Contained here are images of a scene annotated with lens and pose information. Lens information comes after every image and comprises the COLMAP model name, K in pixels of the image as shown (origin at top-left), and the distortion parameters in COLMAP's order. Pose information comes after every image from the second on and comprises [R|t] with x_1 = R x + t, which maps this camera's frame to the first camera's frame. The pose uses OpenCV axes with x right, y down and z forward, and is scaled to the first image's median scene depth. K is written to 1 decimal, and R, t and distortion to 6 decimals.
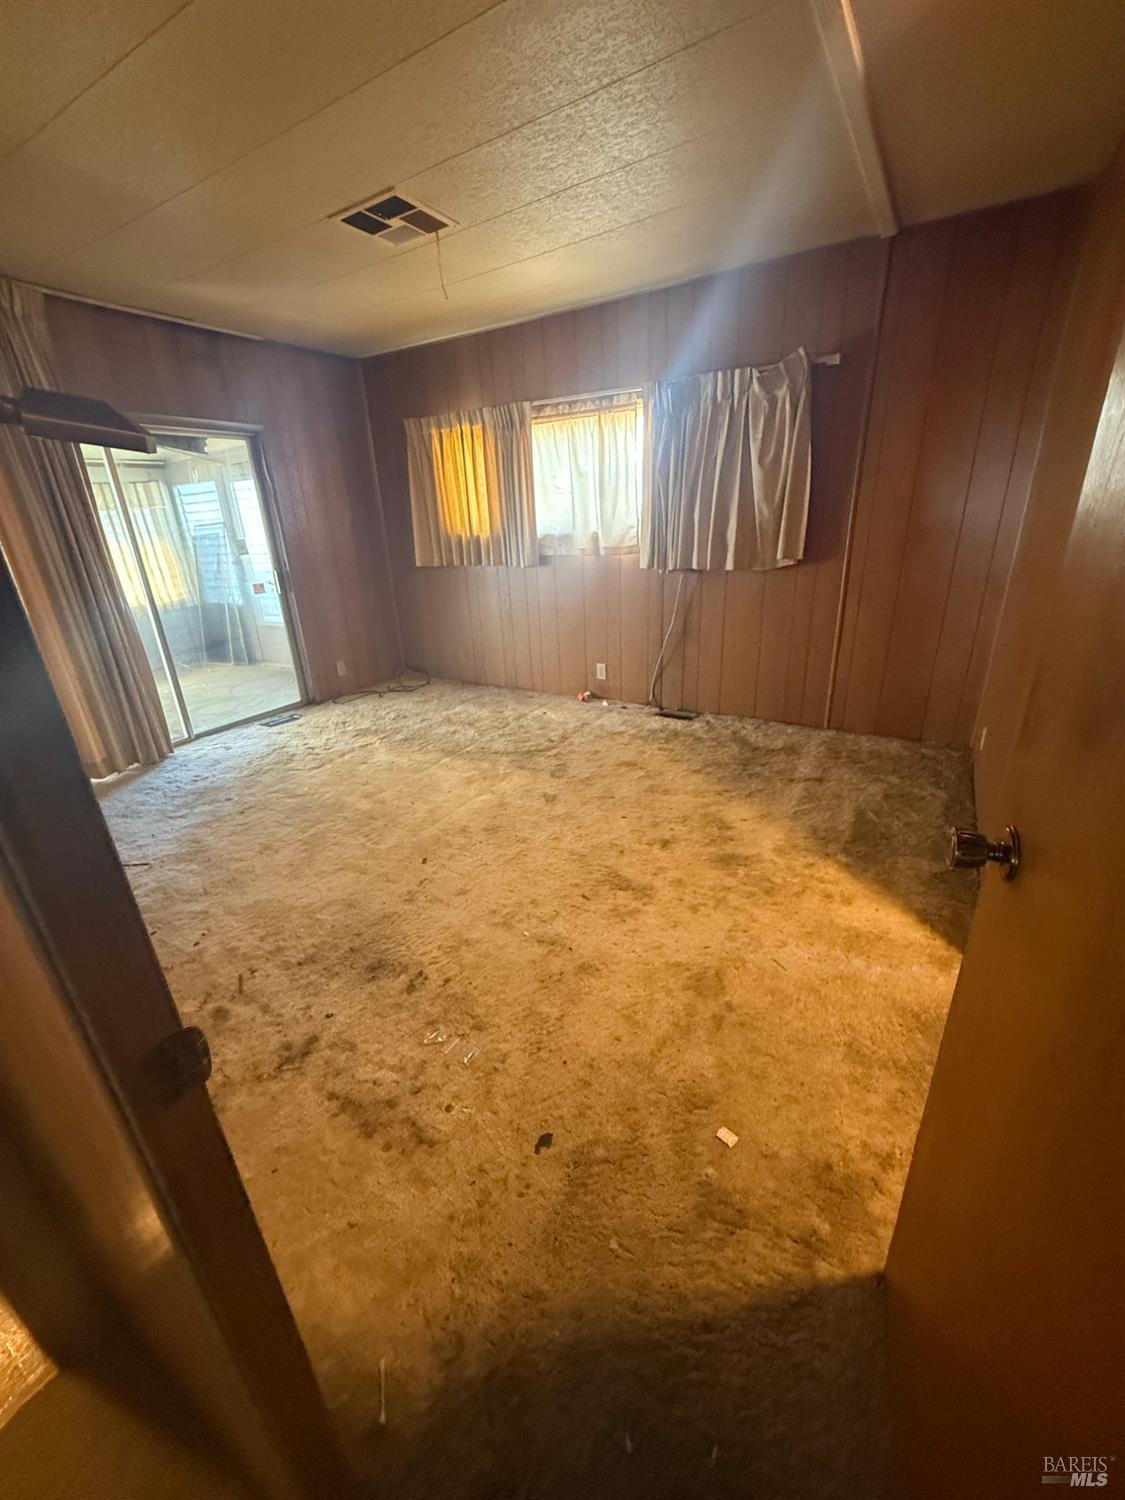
lens RADIAL K [[598.9, 0, 559.4], [0, 598.9, 749.4], [0, 0, 1]] dist [0.003783, -0.000007]
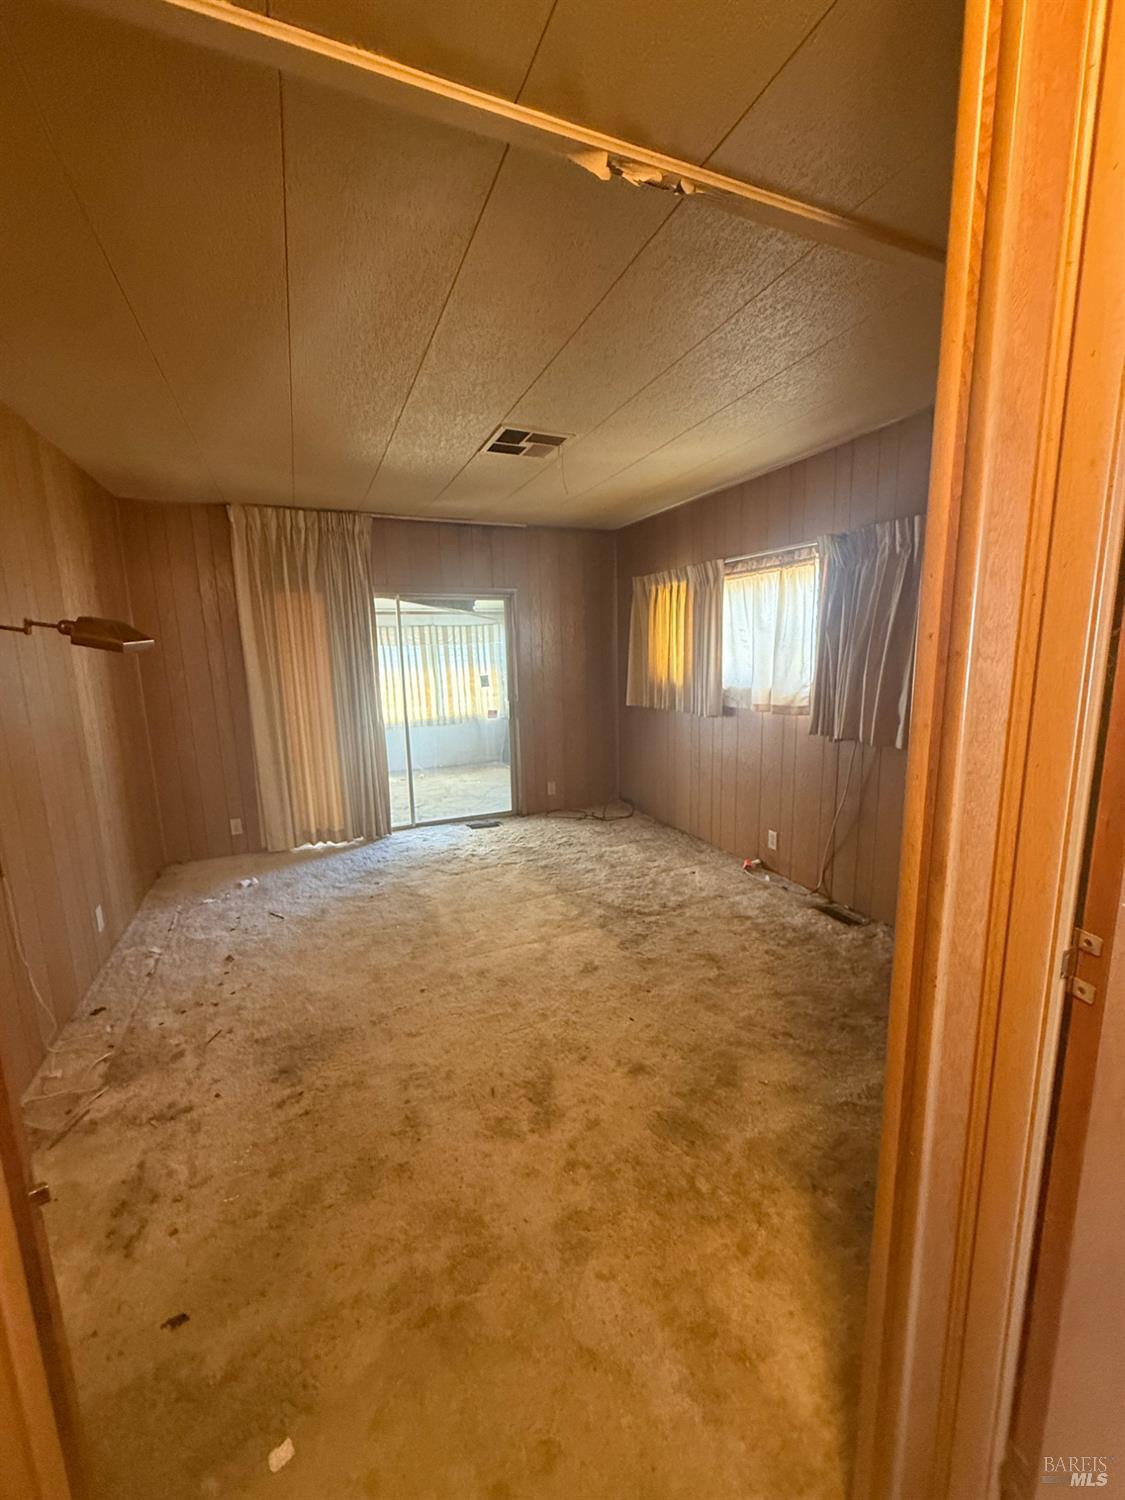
lens RADIAL K [[598.9, 0, 561.5], [0, 598.9, 751.6], [0, 0, 1]] dist [0.003783, -0.000007]
pose [[0.819266, 0.123442, -0.559969, 0.334585], [-0.225282, 0.967320, -0.116360, -0.097997], [0.527305, 0.221480, 0.820302, 0.116887]]
